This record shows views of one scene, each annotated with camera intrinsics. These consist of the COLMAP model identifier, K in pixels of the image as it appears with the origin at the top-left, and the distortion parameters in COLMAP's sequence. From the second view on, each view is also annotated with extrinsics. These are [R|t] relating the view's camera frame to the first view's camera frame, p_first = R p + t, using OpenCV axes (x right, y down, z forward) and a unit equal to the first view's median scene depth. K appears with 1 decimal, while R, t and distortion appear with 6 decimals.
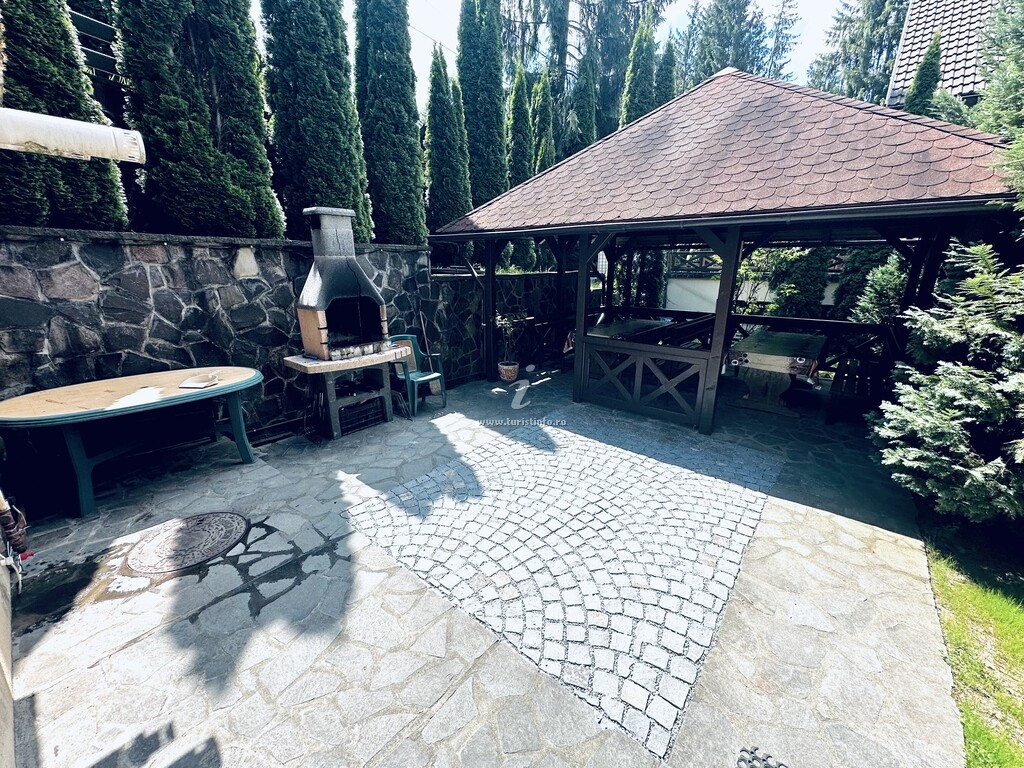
lens RADIAL K [[406.1, 0, 512.0], [0, 406.1, 384.0], [0, 0, 1]] dist [-0.001089, 0.000025]
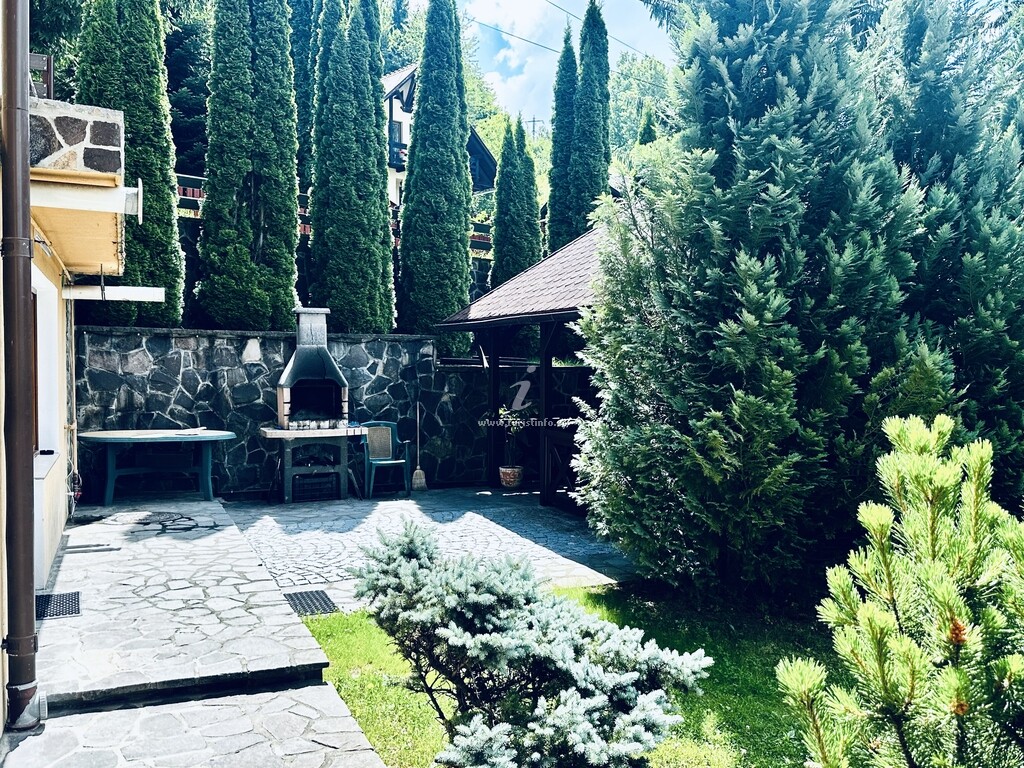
lens RADIAL K [[853.4, 0, 514.0], [0, 853.4, 394.2], [0, 0, 1]] dist [0.227744, -0.520697]
pose [[0.898233, 0.021355, -0.439001, 1.201762], [-0.128789, 0.967765, -0.216436, 0.291277], [0.420227, 0.250949, 0.872029, -0.908006]]
